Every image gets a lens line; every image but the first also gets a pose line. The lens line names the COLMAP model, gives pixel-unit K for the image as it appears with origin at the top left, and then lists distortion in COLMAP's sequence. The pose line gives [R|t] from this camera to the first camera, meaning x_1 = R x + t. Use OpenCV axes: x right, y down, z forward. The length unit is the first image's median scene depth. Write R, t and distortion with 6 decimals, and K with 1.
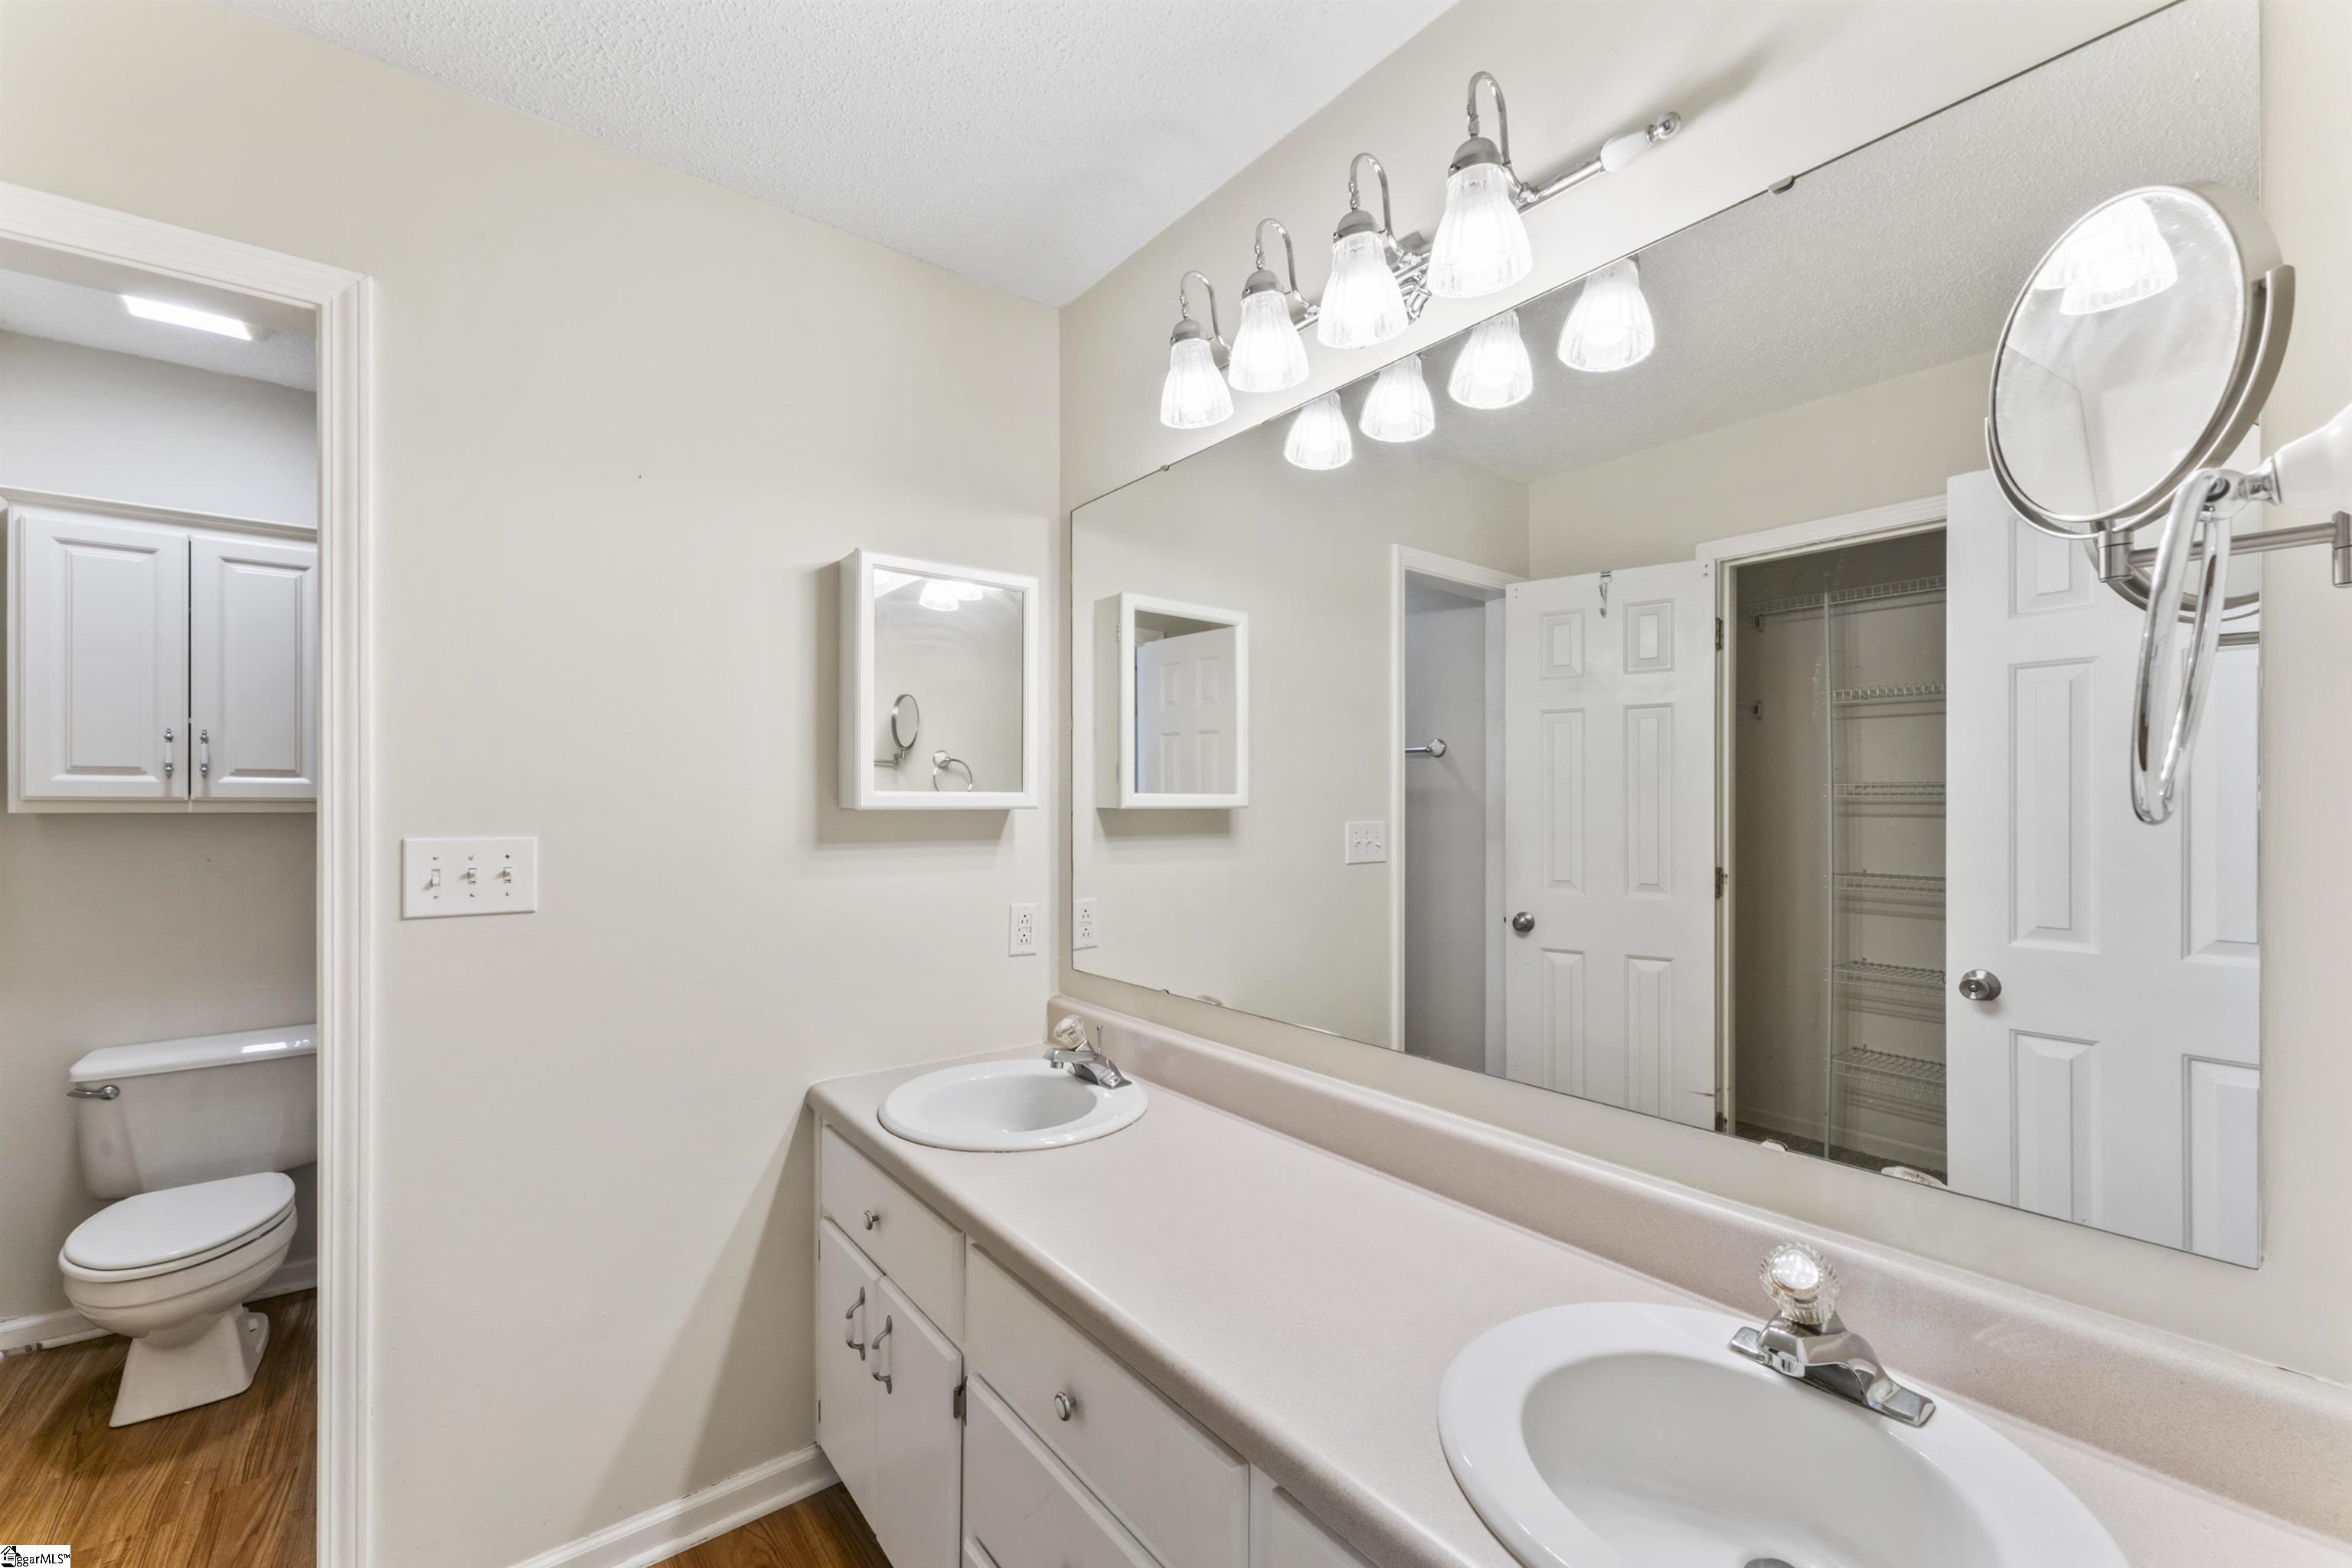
lens RADIAL K [[950.0, 0, 1176.7], [0, 950.0, 790.7], [0, 0, 1]] dist [-0.000465, -0.000895]
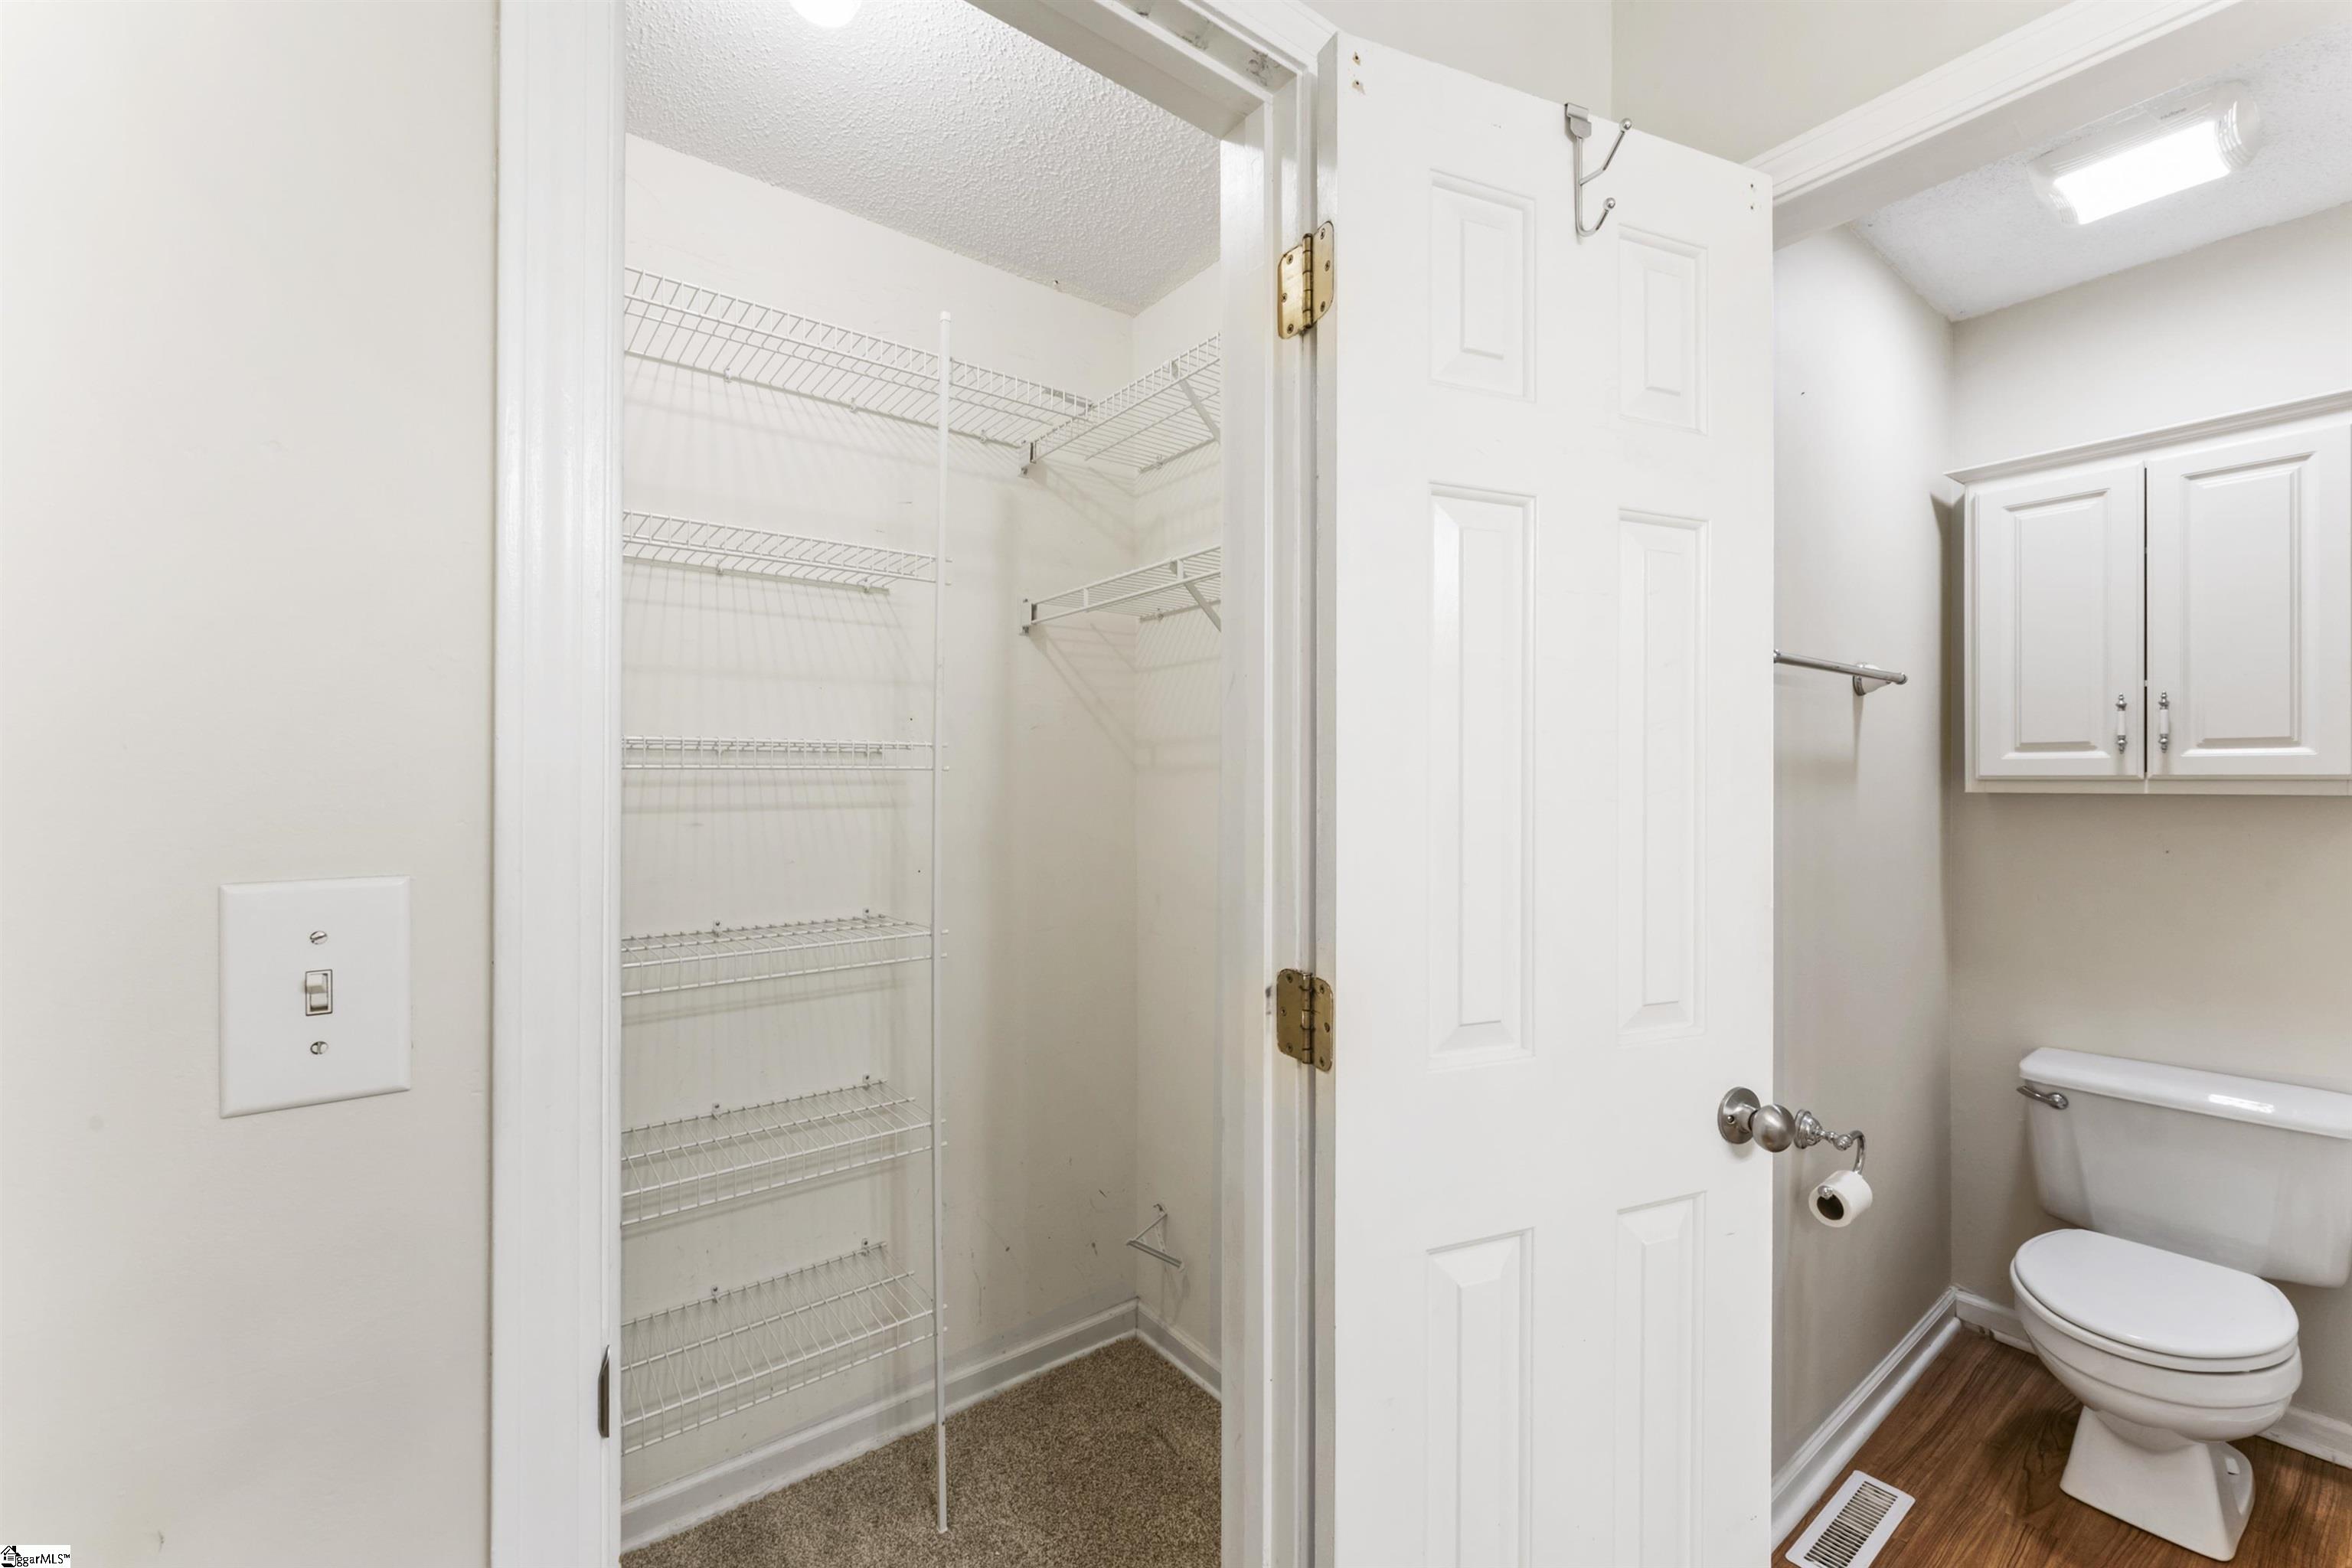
lens RADIAL K [[954.7, 0, 1166.4], [0, 954.7, 791.6], [0, 0, 1]] dist [-0.000987, 0.000287]
pose [[-0.018596, 0.011596, -0.999760, -0.191225], [0.012142, 0.999862, 0.011371, 0.001338], [0.999753, -0.011927, -0.018734, 0.159404]]
